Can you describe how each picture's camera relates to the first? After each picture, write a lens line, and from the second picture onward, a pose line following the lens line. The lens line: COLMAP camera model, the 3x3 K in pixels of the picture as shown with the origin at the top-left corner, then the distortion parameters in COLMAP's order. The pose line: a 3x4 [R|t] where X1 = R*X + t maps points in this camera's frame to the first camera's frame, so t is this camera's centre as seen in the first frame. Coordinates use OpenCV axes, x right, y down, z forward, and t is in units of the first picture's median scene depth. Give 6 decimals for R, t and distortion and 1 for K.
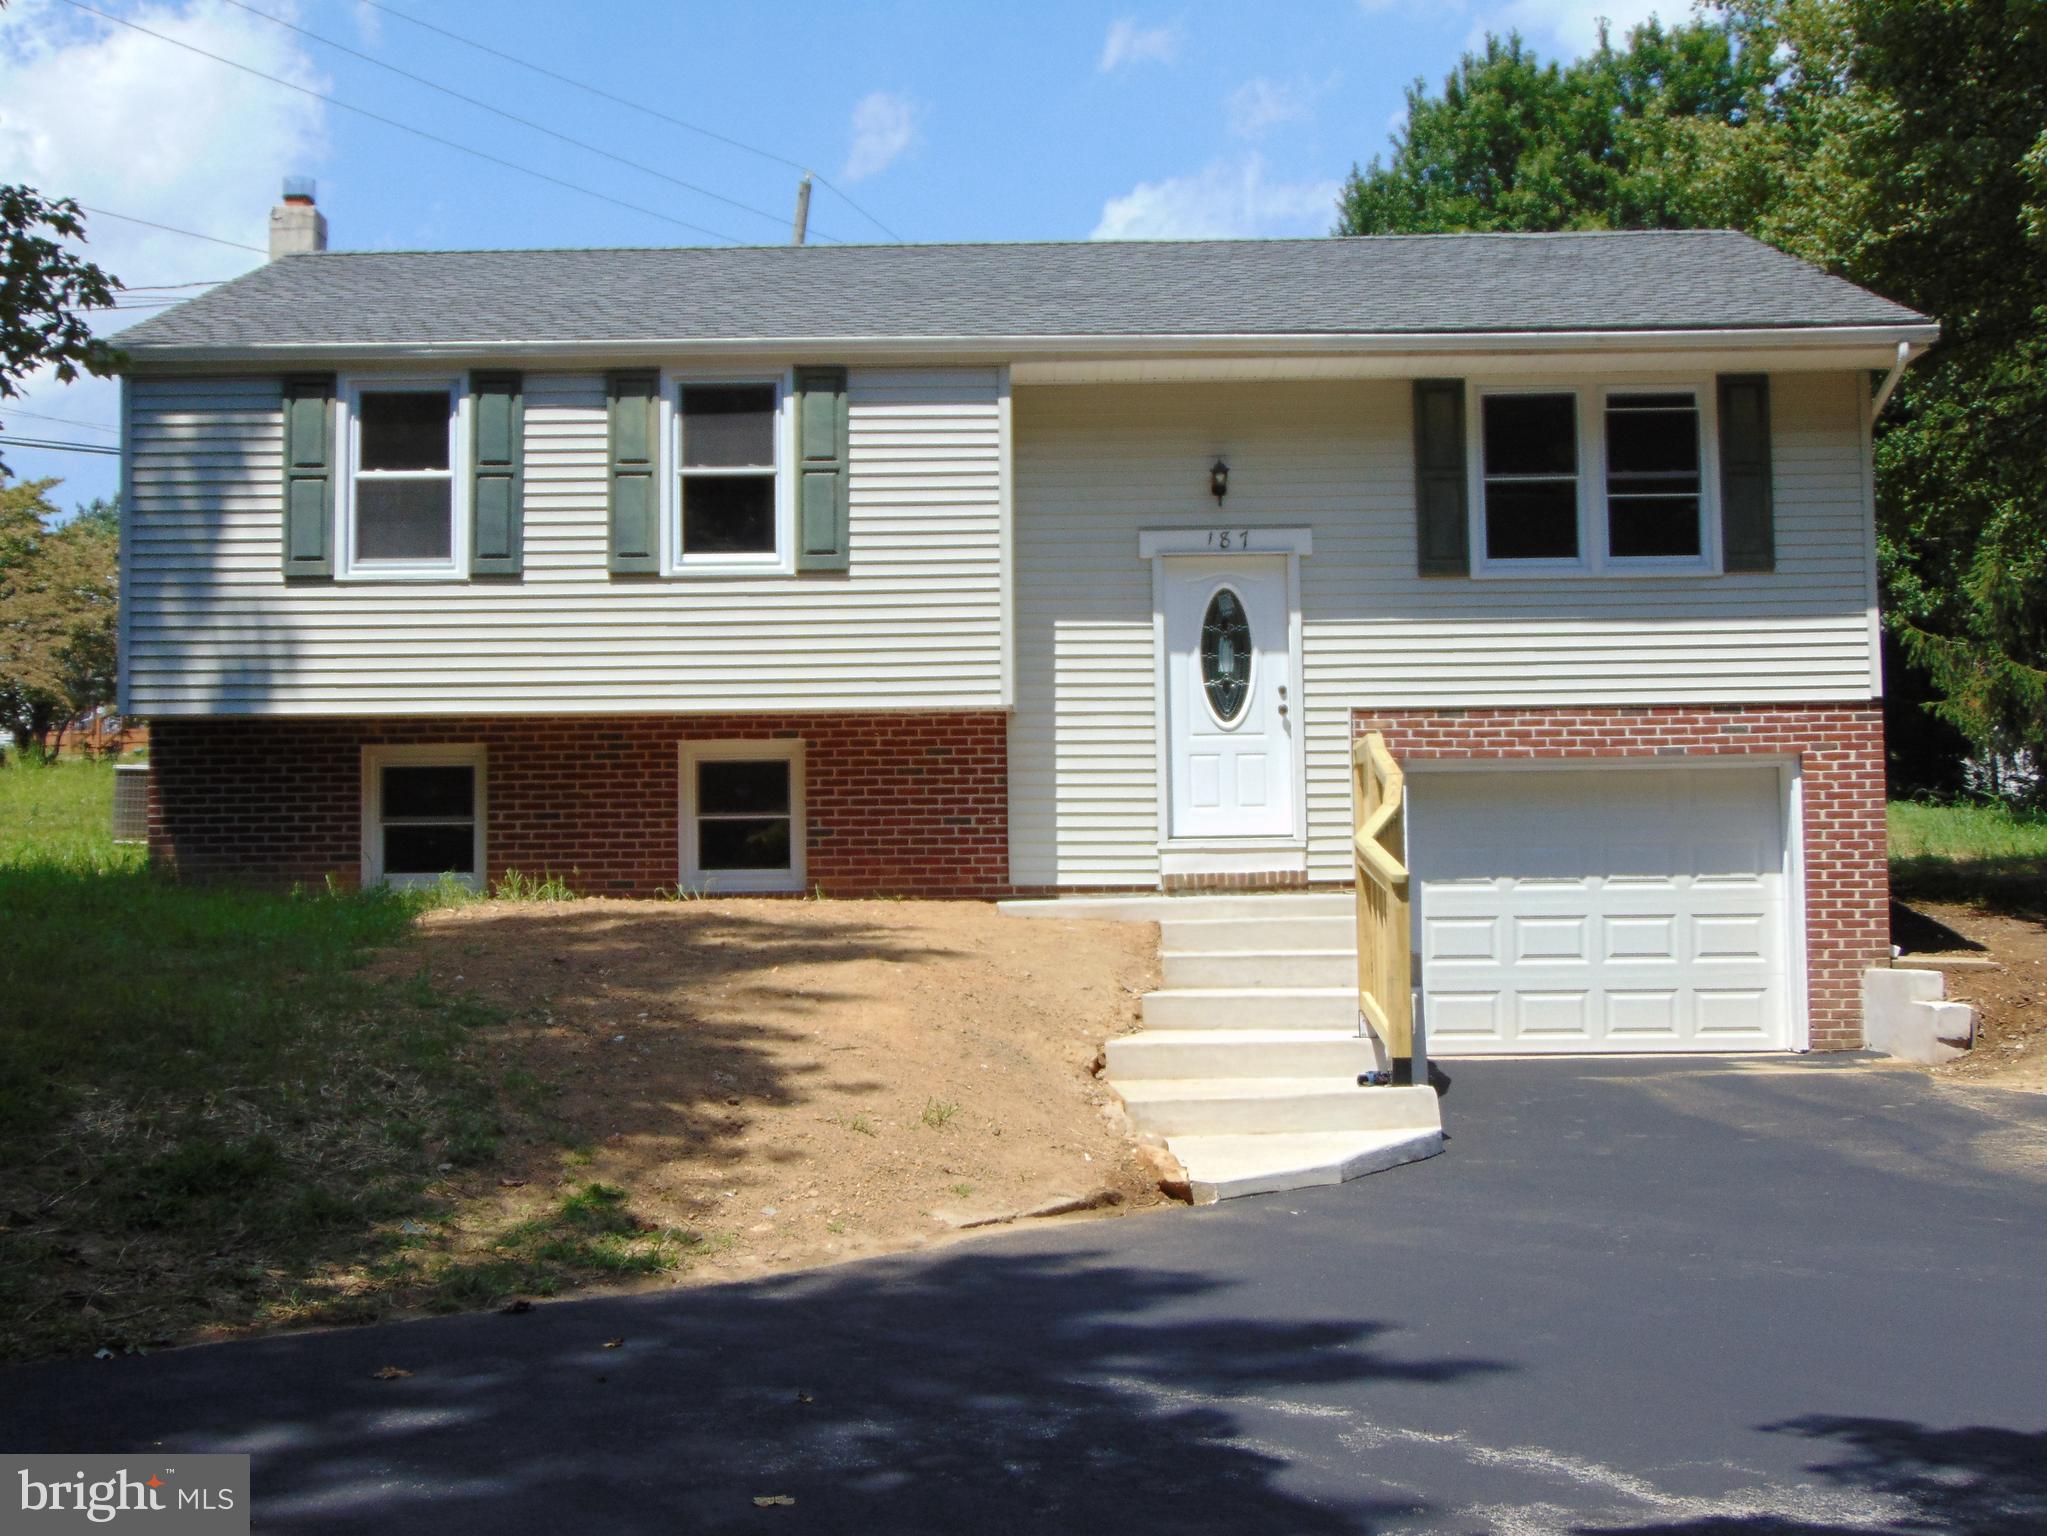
lens RADIAL K [[2508.0, 0, 1017.0], [0, 2508.0, 770.6], [0, 0, 1]] dist [0.027485, 0.000000]
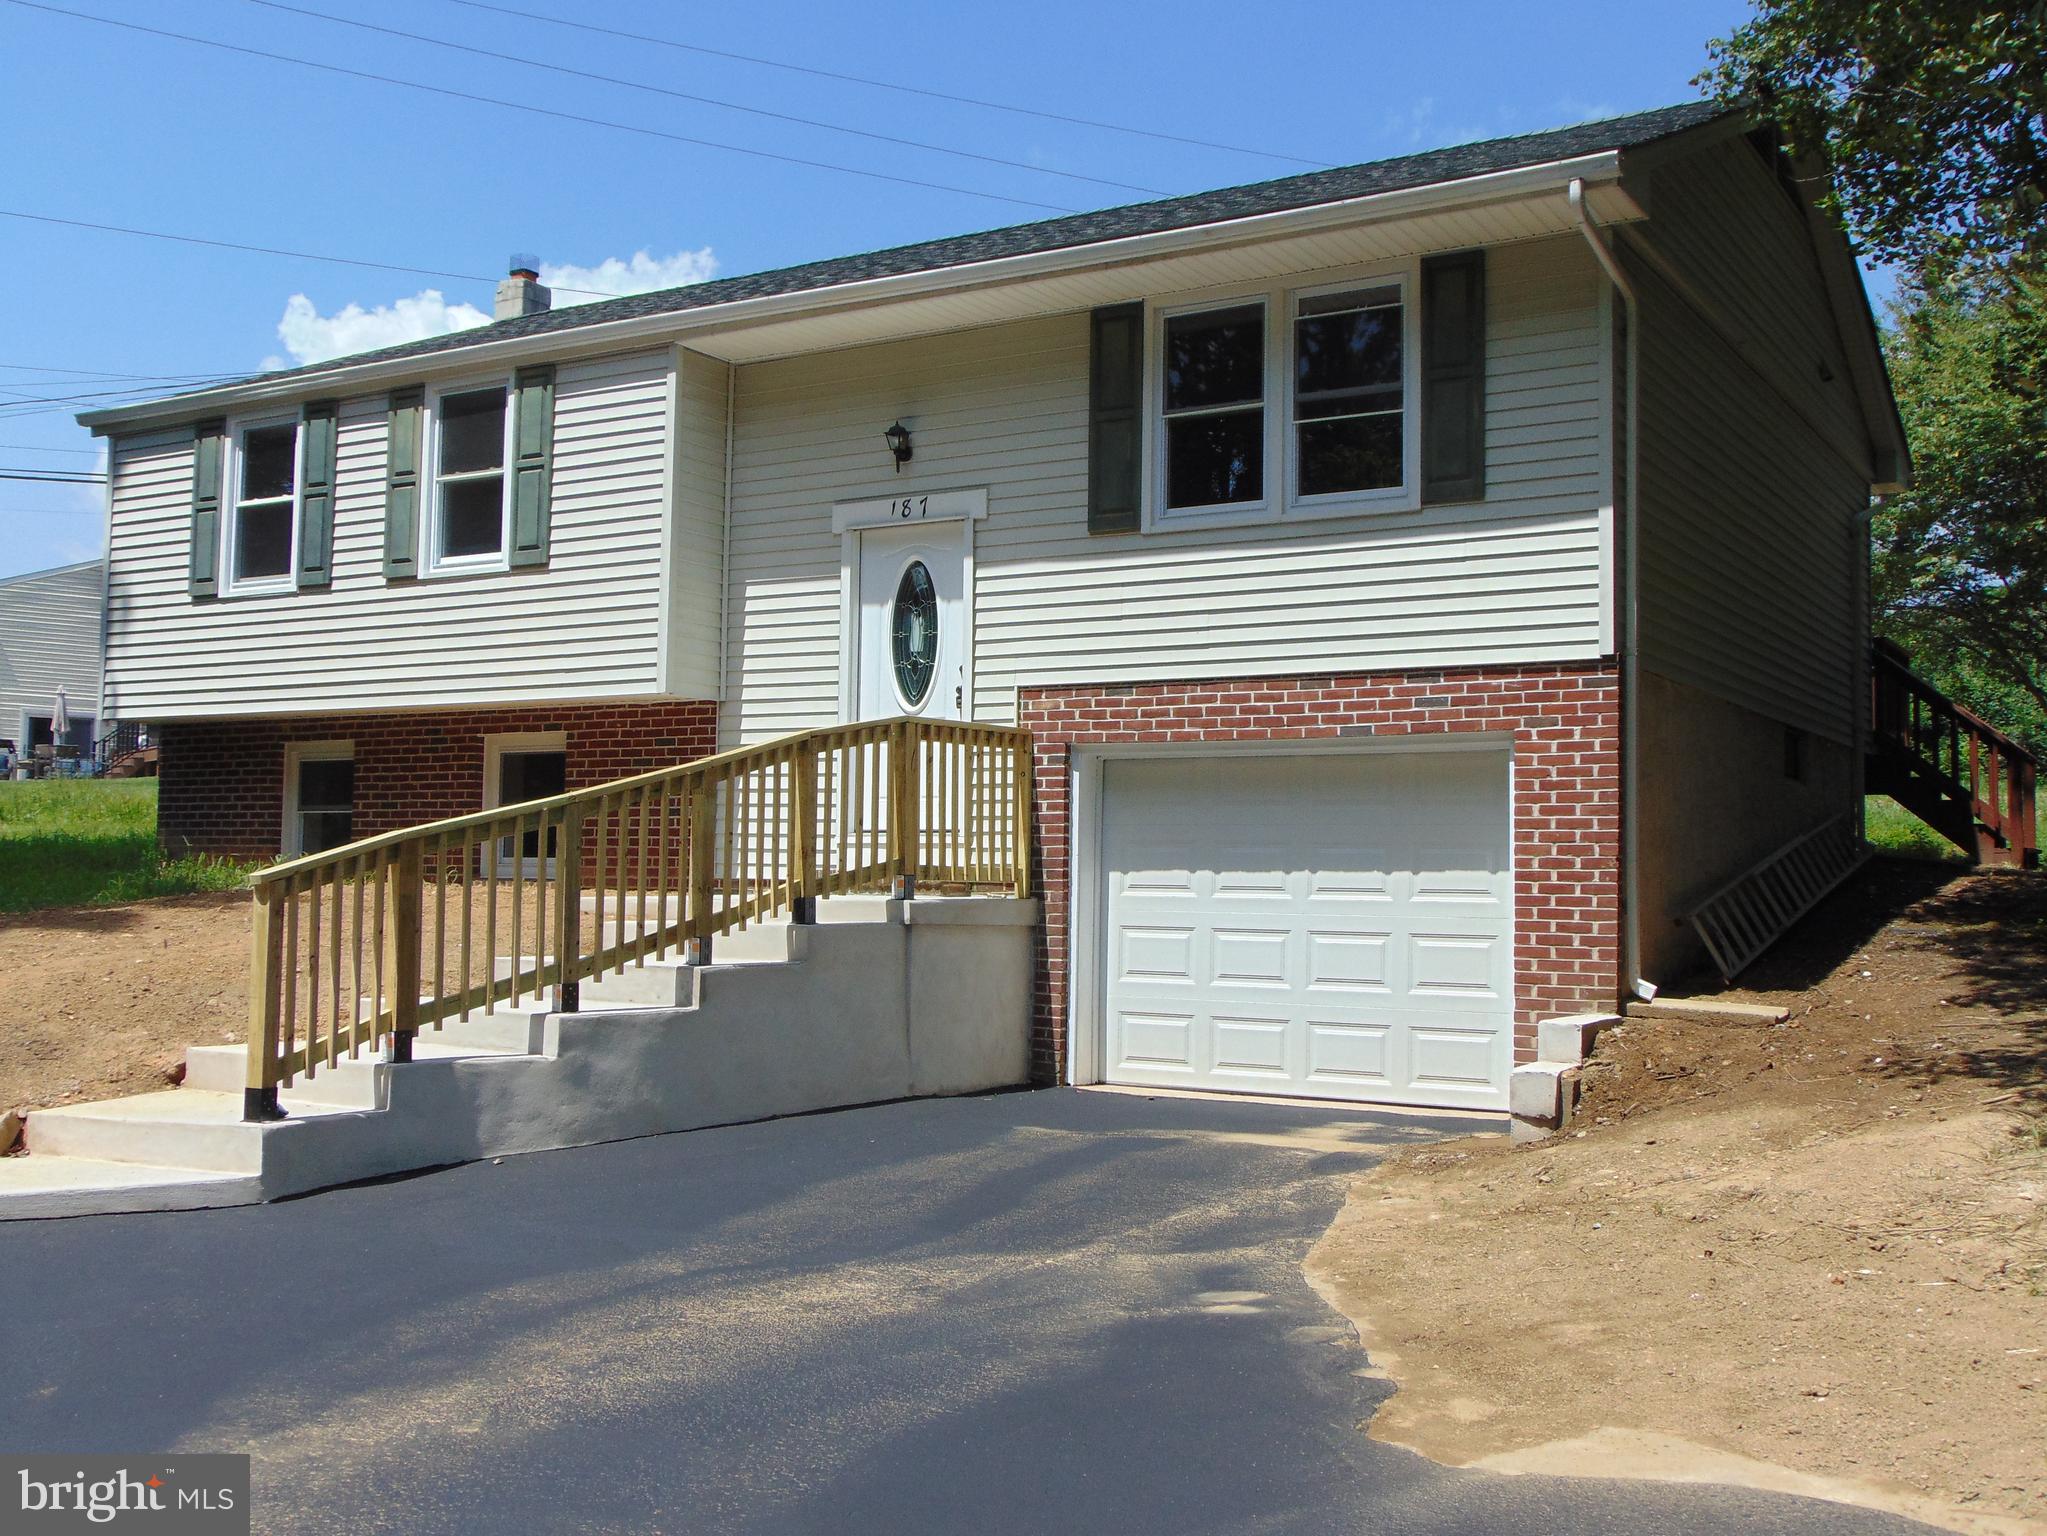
lens RADIAL K [[2116.0, 0, 1022.1], [0, 2116.0, 761.9], [0, 0, 1]] dist [0.010952, 0.000000]
pose [[0.848567, -0.007013, -0.529041, 0.529762], [0.006262, 0.999975, -0.003212, 0.003867], [0.529051, -0.000587, 0.848590, 0.365111]]
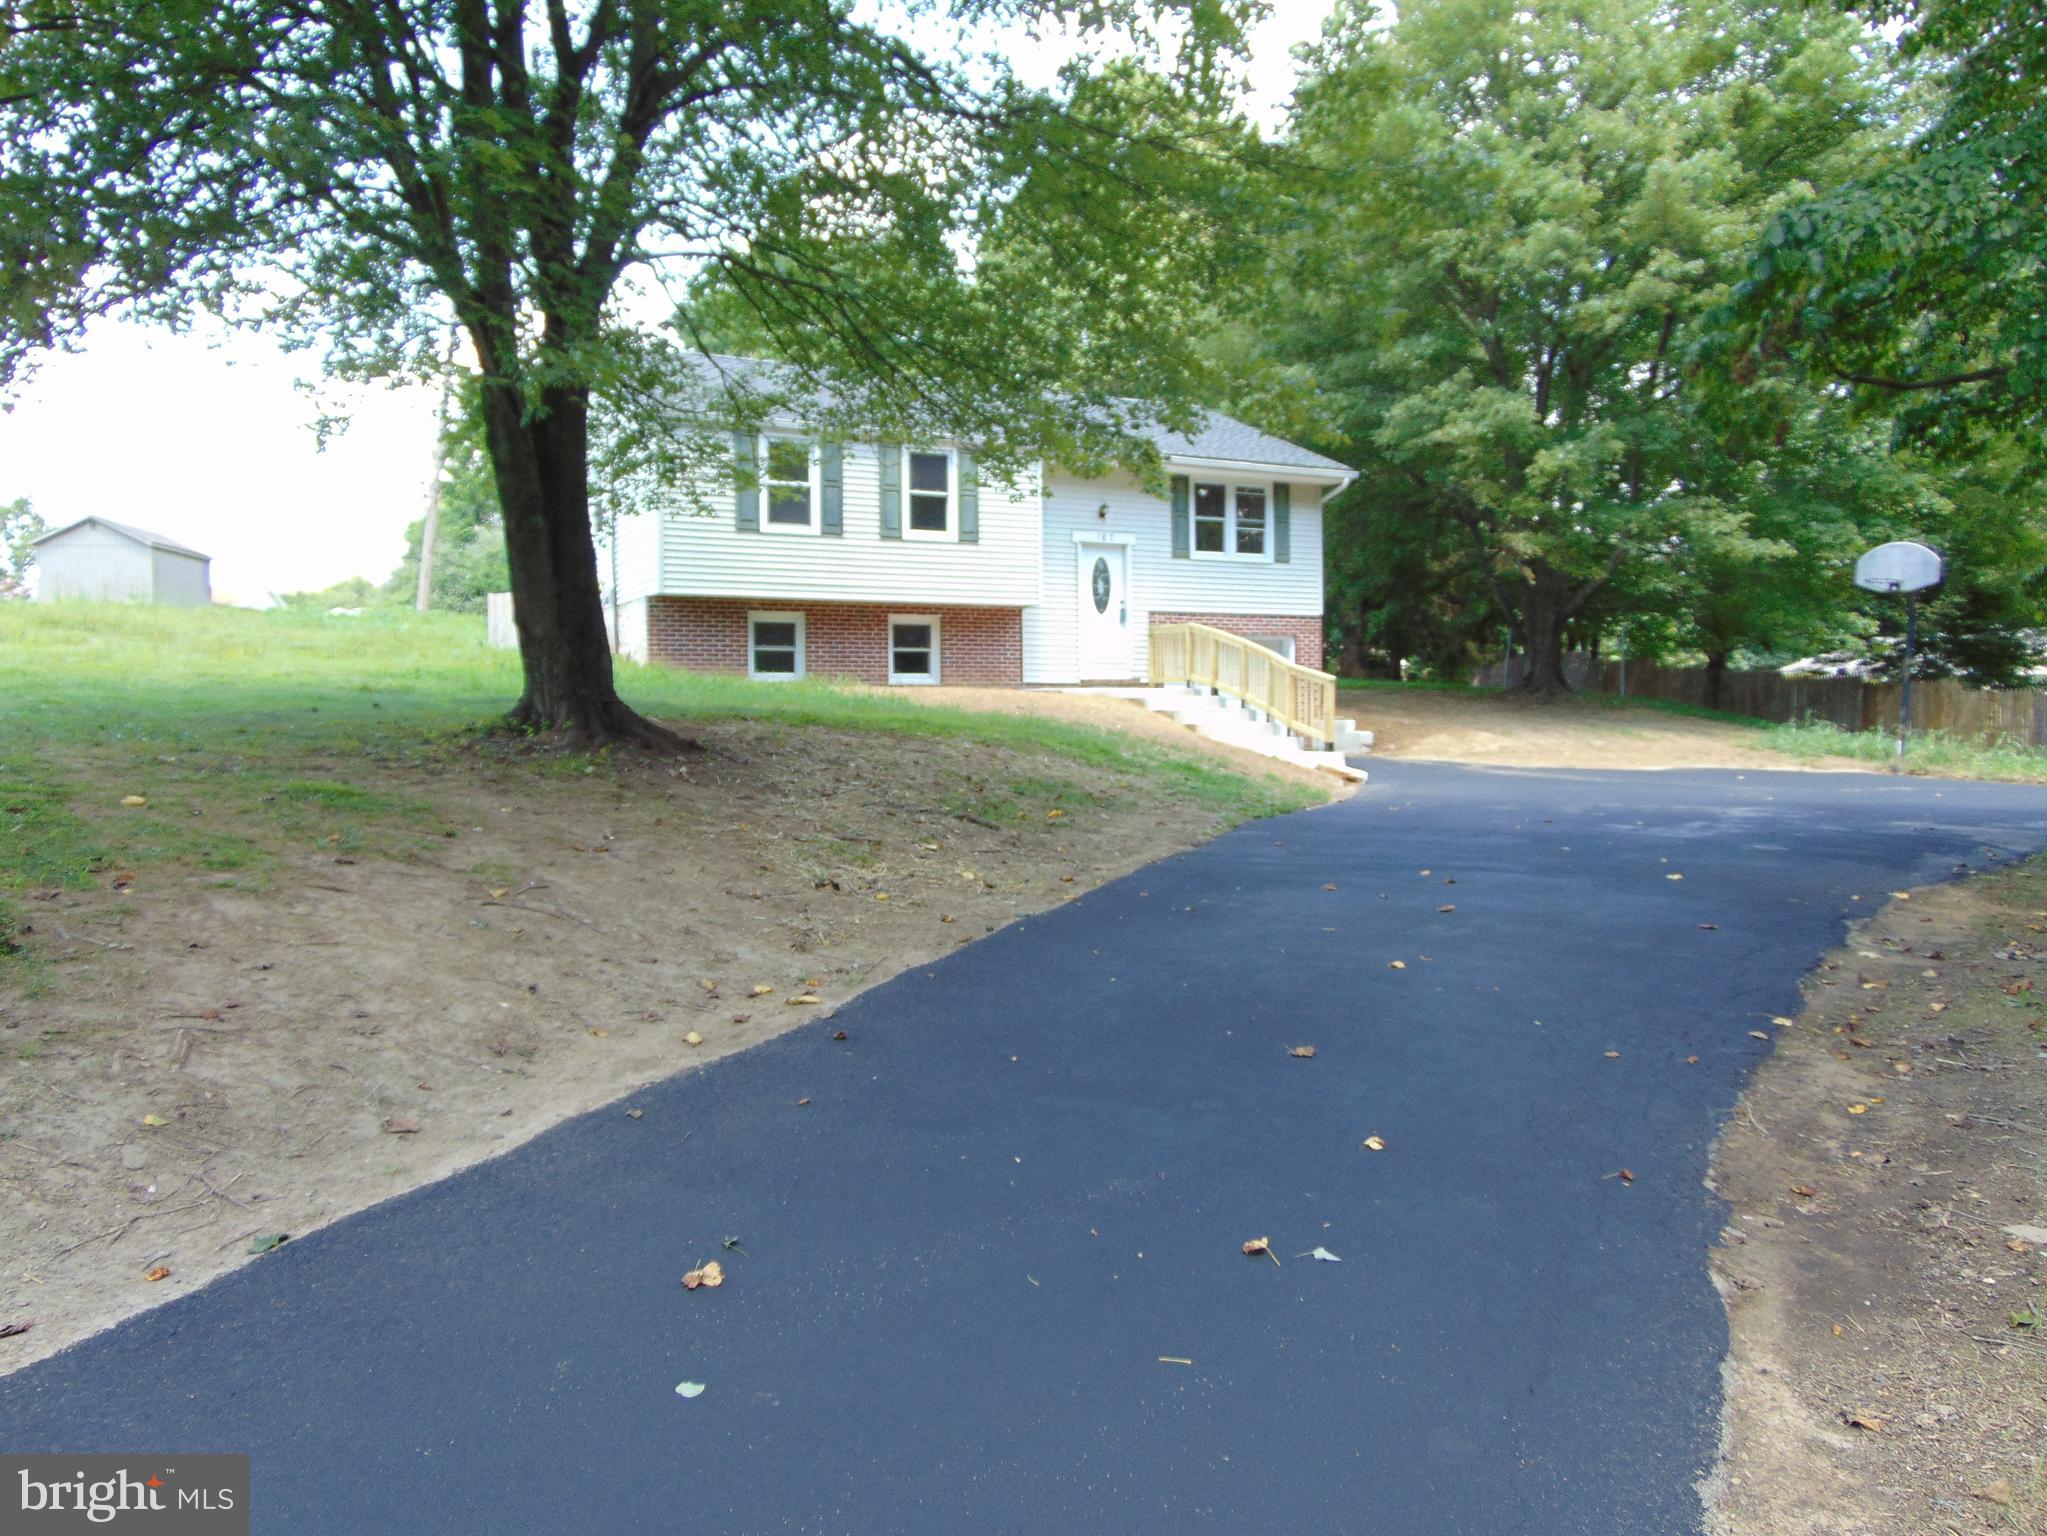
lens RADIAL K [[1545.1, 0, 1025.5], [0, 1545.1, 768.6], [0, 0, 1]] dist [-0.016292, 0.047462]
pose [[0.876100, -0.010881, 0.482006, -0.679978], [-0.034053, 0.995852, 0.084375, 0.004600], [-0.480925, -0.090334, 0.872096, -0.240307]]
